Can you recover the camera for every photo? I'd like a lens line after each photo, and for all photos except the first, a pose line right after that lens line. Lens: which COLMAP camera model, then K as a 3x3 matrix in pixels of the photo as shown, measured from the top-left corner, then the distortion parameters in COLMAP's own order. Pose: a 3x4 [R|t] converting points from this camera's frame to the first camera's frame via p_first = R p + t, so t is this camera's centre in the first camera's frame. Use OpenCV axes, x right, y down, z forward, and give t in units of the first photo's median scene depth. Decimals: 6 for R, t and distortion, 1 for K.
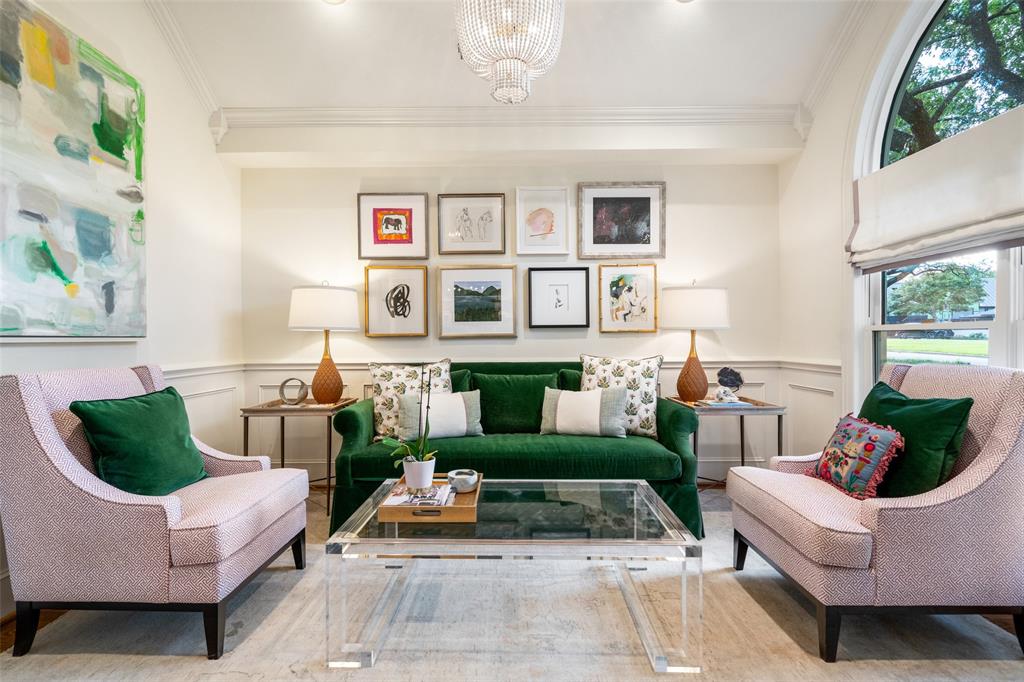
lens RADIAL K [[501.8, 0, 511.5], [0, 501.8, 338.0], [0, 0, 1]] dist [-0.000121, -0.000009]
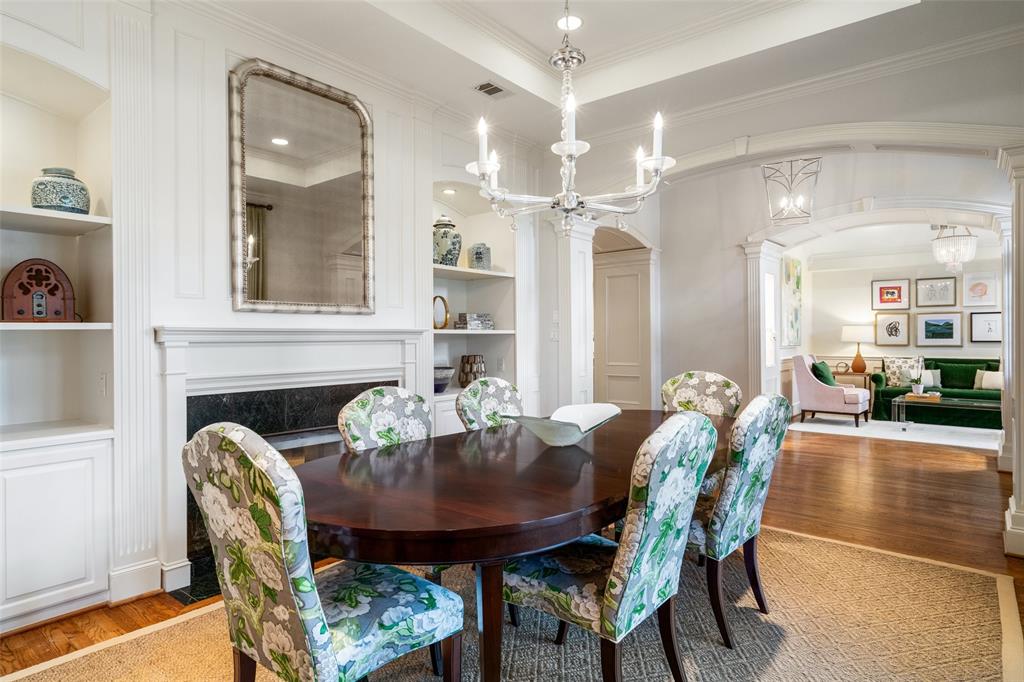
lens RADIAL K [[574.1, 0, 509.1], [0, 574.1, 338.2], [0, 0, 1]] dist [0.007731, 0.001335]
pose [[0.759428, 0.003207, -0.650583, 0.136977], [-0.004696, 0.999989, -0.000552, -0.025988], [0.650574, 0.003475, 0.759435, -2.009306]]
